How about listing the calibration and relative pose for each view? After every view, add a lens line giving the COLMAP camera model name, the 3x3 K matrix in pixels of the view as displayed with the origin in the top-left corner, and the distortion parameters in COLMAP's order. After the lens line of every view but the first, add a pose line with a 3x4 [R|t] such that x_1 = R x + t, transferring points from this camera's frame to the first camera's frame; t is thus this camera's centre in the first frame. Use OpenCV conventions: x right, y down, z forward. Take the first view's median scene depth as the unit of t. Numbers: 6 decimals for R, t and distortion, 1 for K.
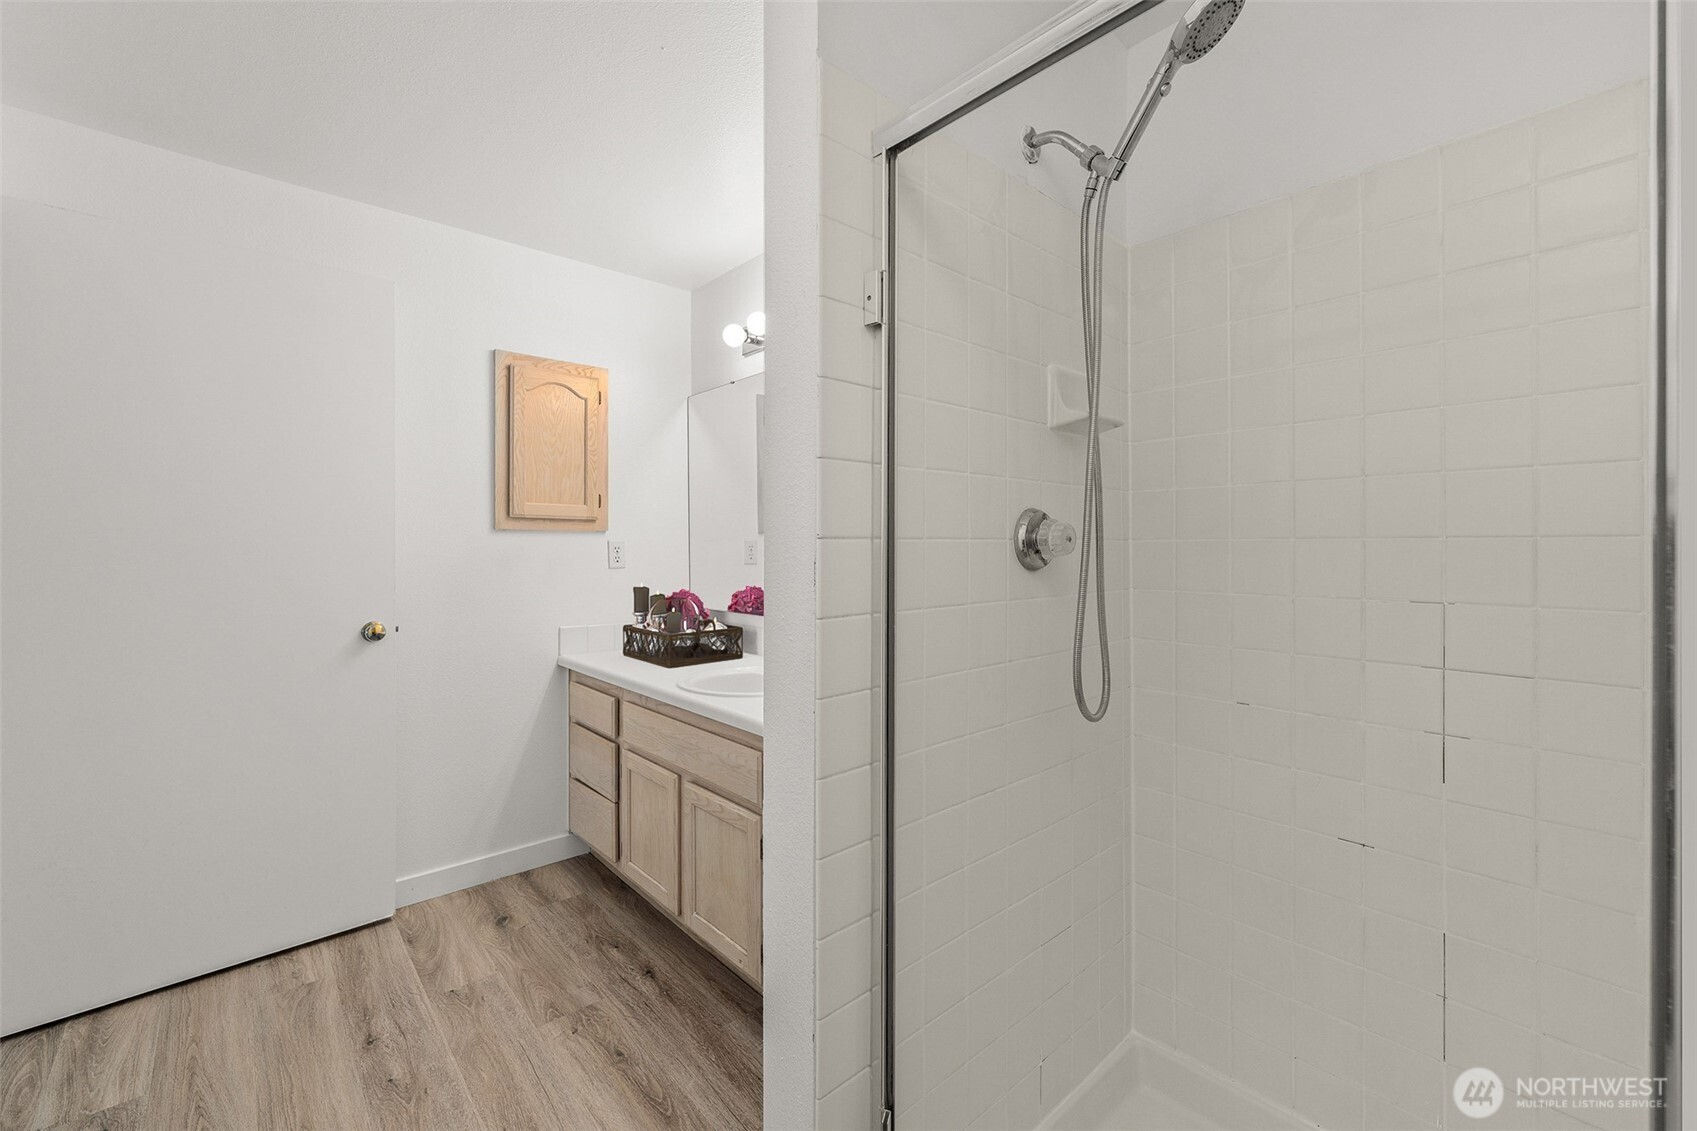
lens RADIAL K [[703.0, 0, 846.2], [0, 703.0, 538.1], [0, 0, 1]] dist [-0.001007, -0.000120]
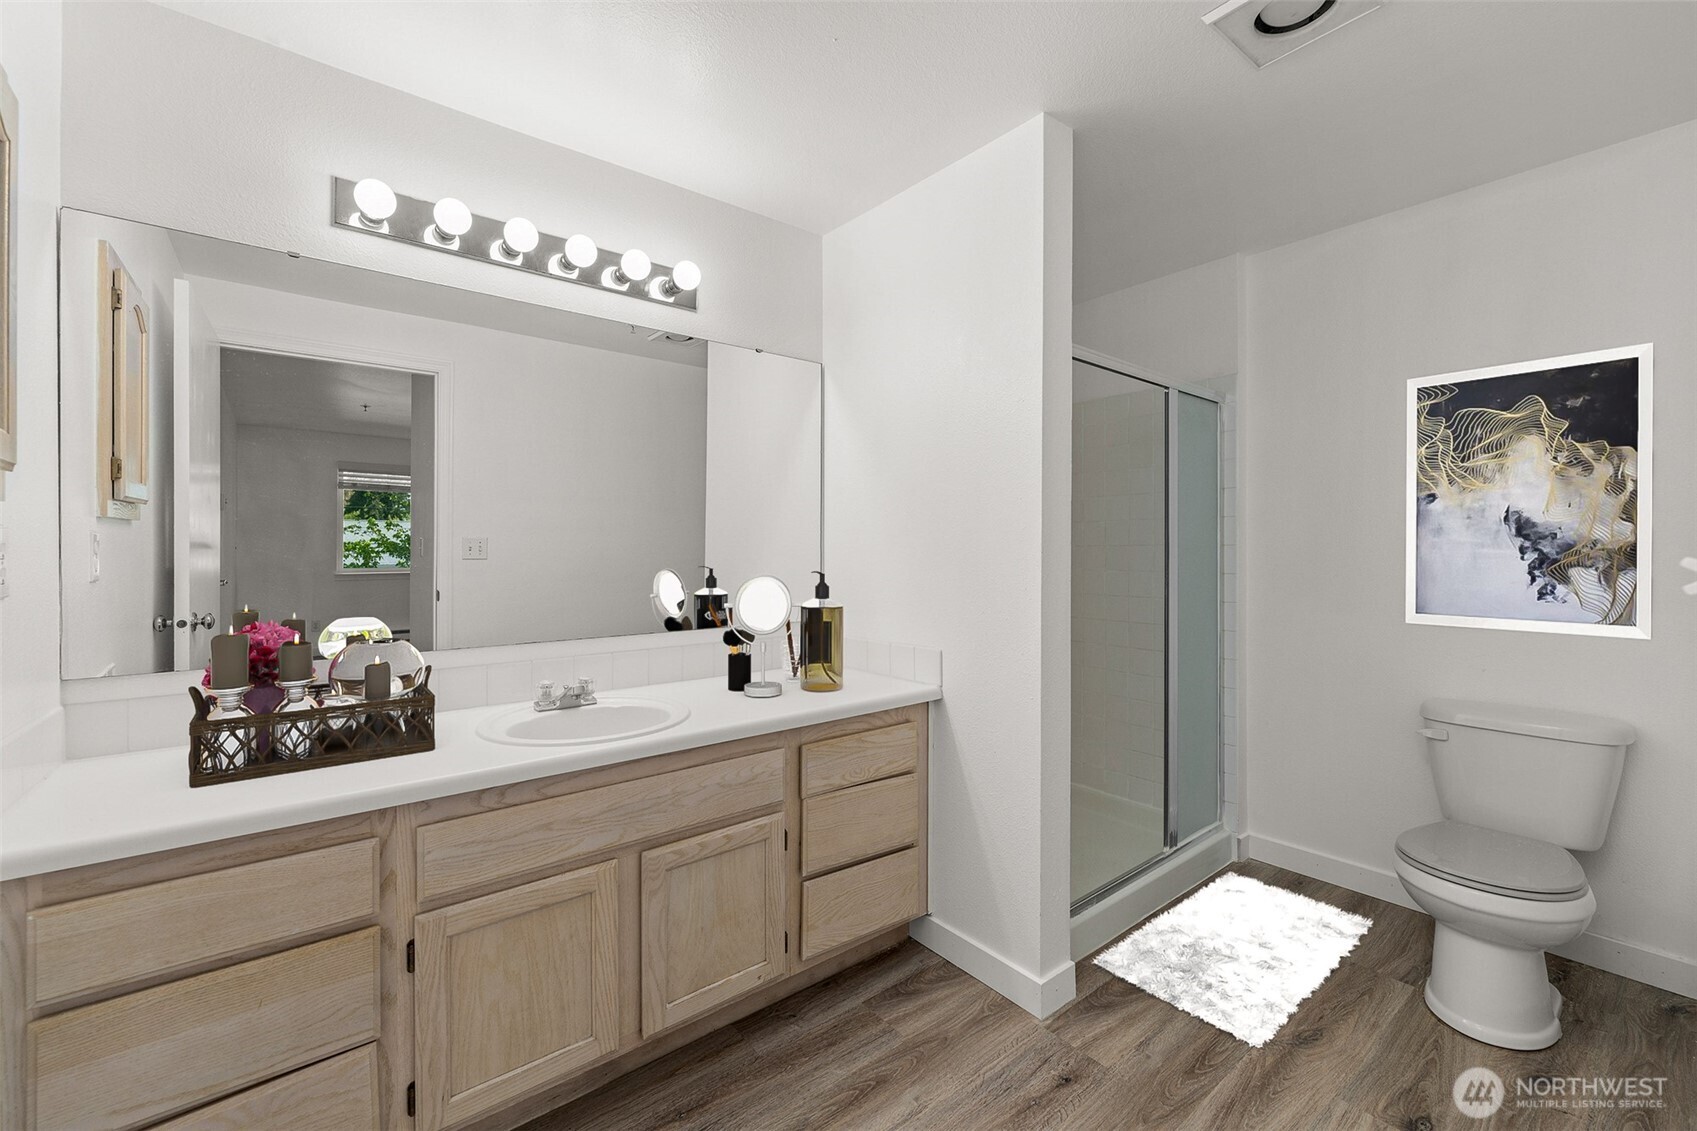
lens RADIAL K [[689.5, 0, 844.3], [0, 689.5, 556.9], [0, 0, 1]] dist [-0.002041, -0.000230]
pose [[0.056971, -0.006626, 0.998354, -1.033729], [-0.002062, 0.999975, 0.006755, 0.020733], [-0.998374, -0.002444, 0.056956, 0.798195]]
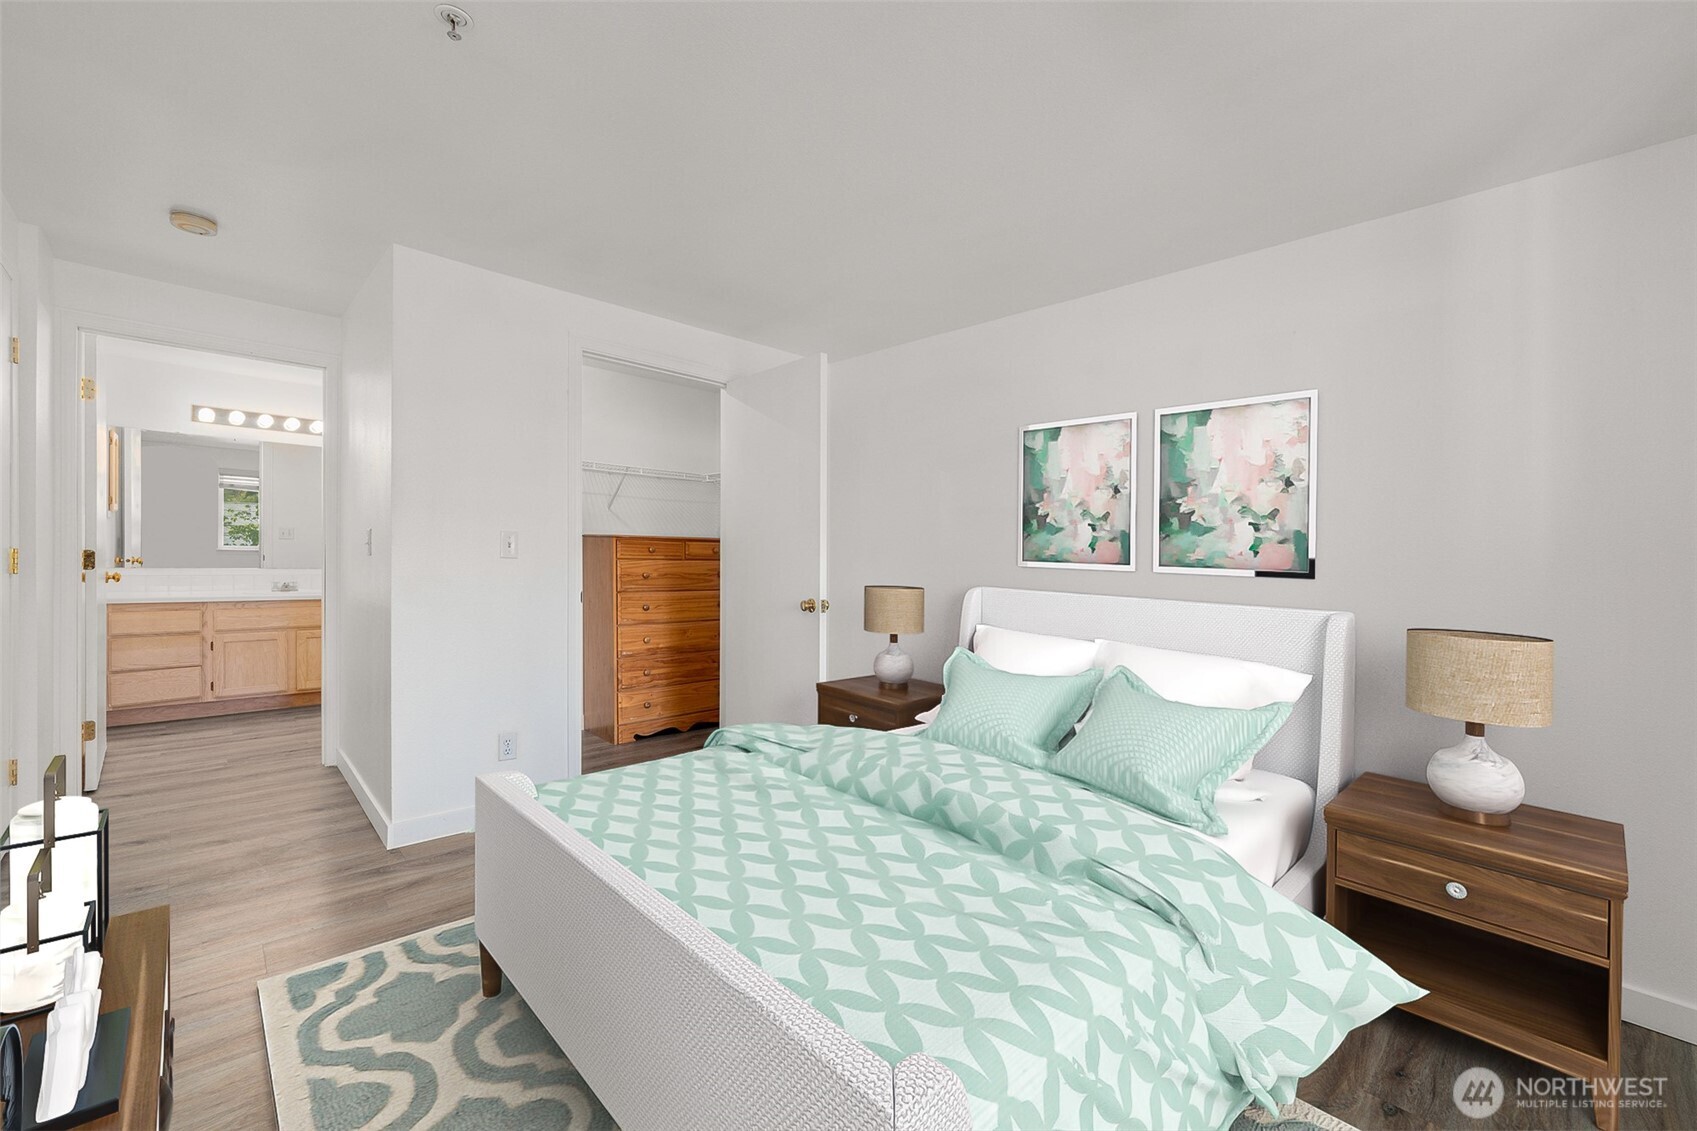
lens RADIAL K [[689.5, 0, 844.3], [0, 689.5, 556.9], [0, 0, 1]] dist [-0.002041, -0.000230]
pose [[-0.029577, -0.015851, 0.999437, -2.856036], [-0.021058, 0.999662, 0.015232, 0.020760], [-0.999341, -0.020596, -0.029901, -0.872811]]
